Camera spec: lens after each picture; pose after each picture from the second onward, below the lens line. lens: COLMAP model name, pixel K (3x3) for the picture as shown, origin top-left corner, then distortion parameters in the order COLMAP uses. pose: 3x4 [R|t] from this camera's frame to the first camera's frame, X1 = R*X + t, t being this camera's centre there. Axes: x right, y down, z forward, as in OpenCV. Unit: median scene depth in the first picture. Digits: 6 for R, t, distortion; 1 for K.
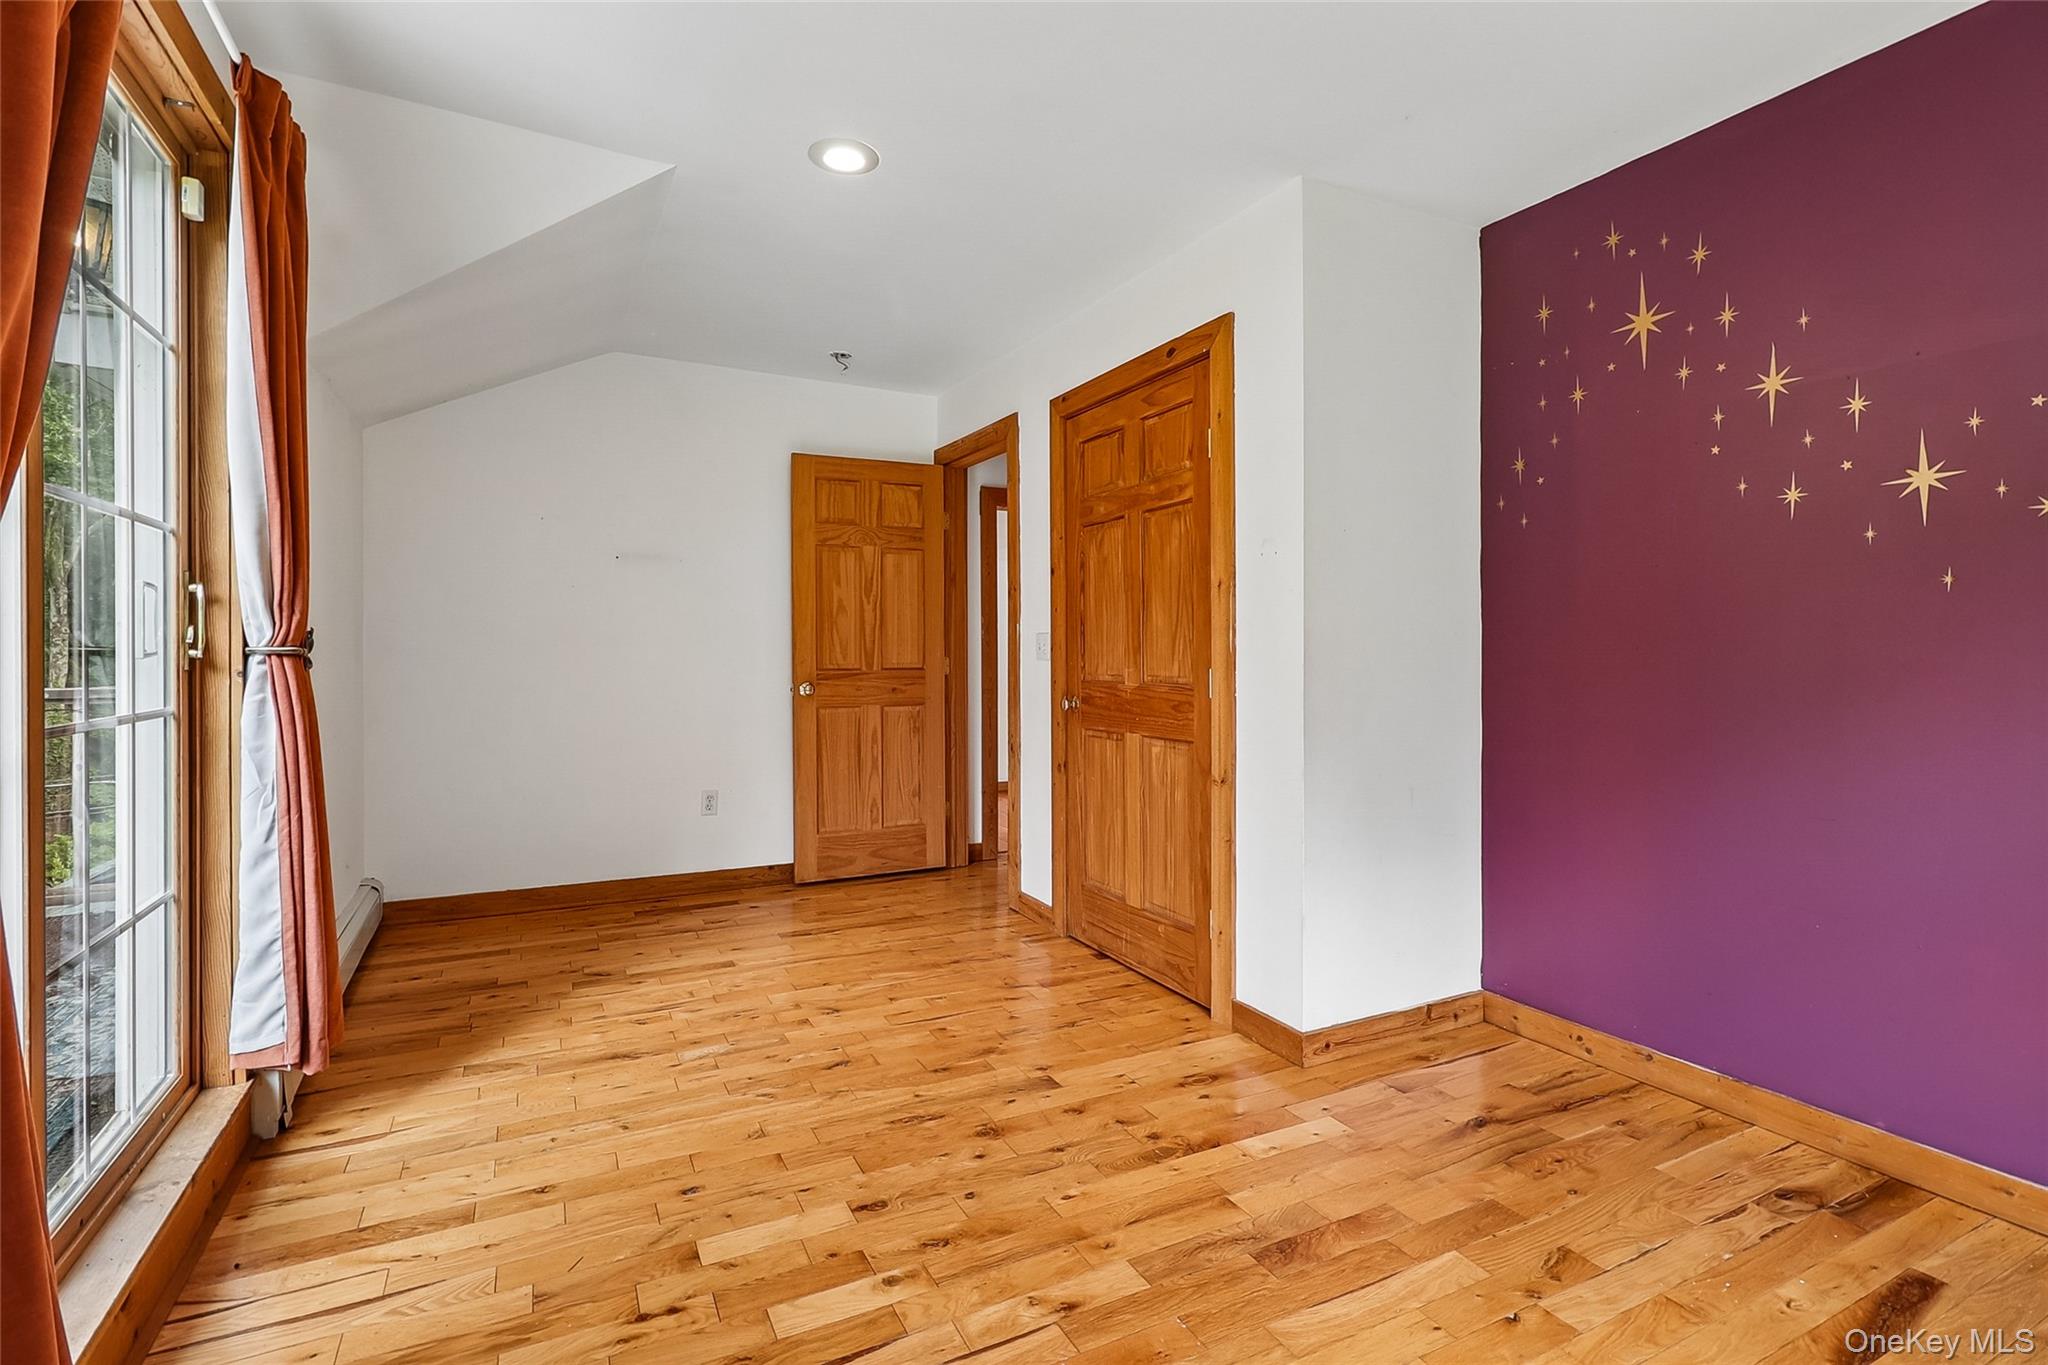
lens RADIAL K [[949.1, 0, 1018.3], [0, 949.1, 661.0], [0, 0, 1]] dist [0.006194, 0.001612]
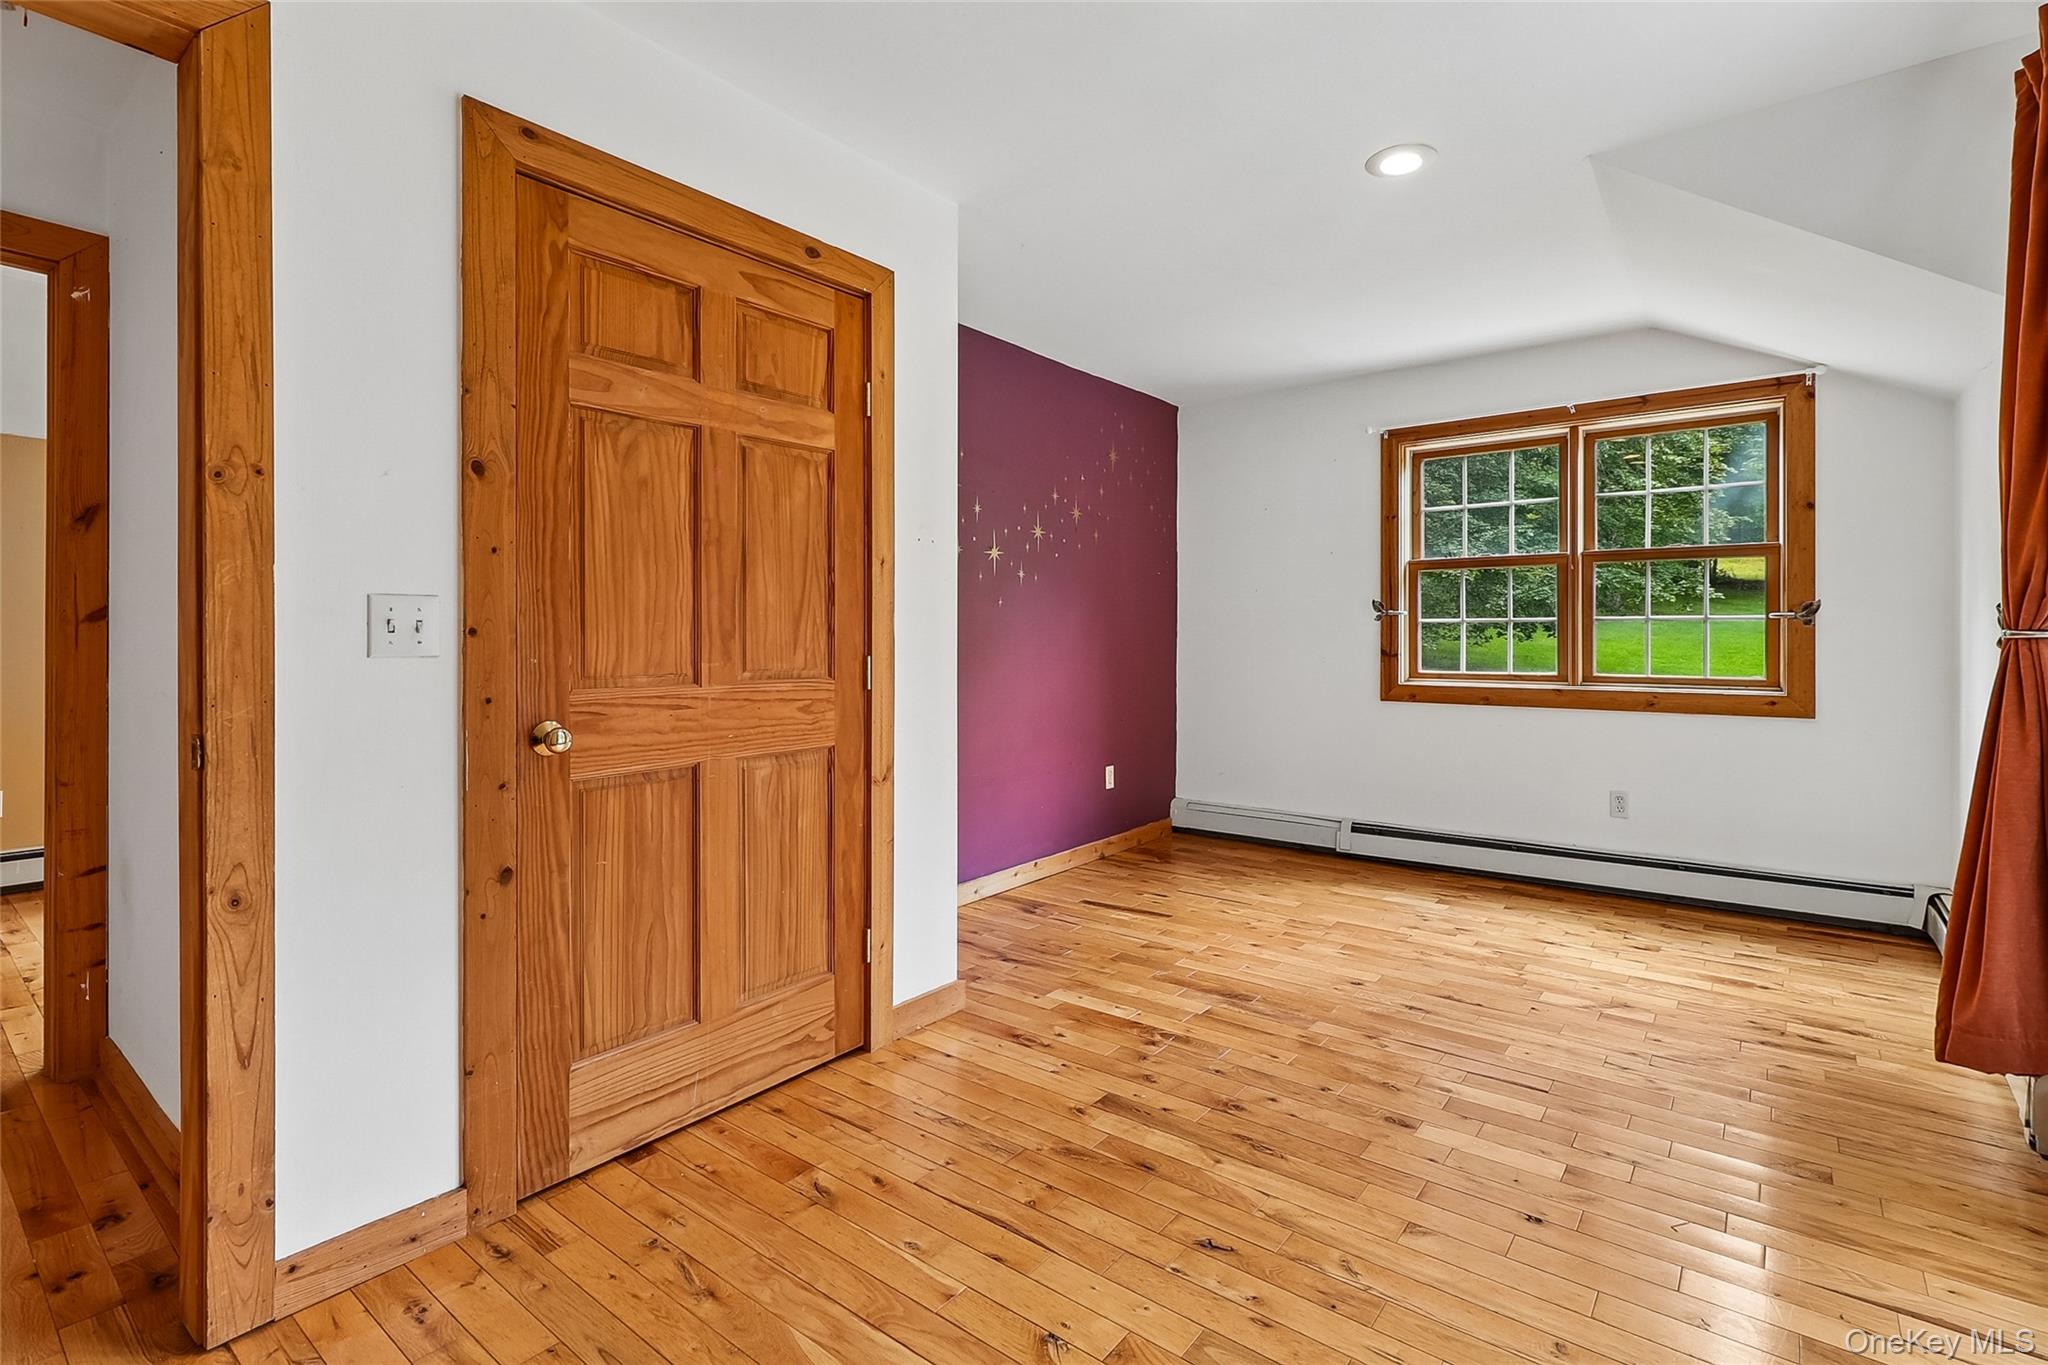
lens RADIAL K [[949.1, 0, 1029.1], [0, 949.1, 646.4], [0, 0, 1]] dist [0.006194, 0.001612]
pose [[-0.418313, -0.011612, 0.908229, -0.818386], [0.007292, 0.999843, 0.016142, -0.017574], [-0.908274, 0.013375, -0.418163, 1.531964]]
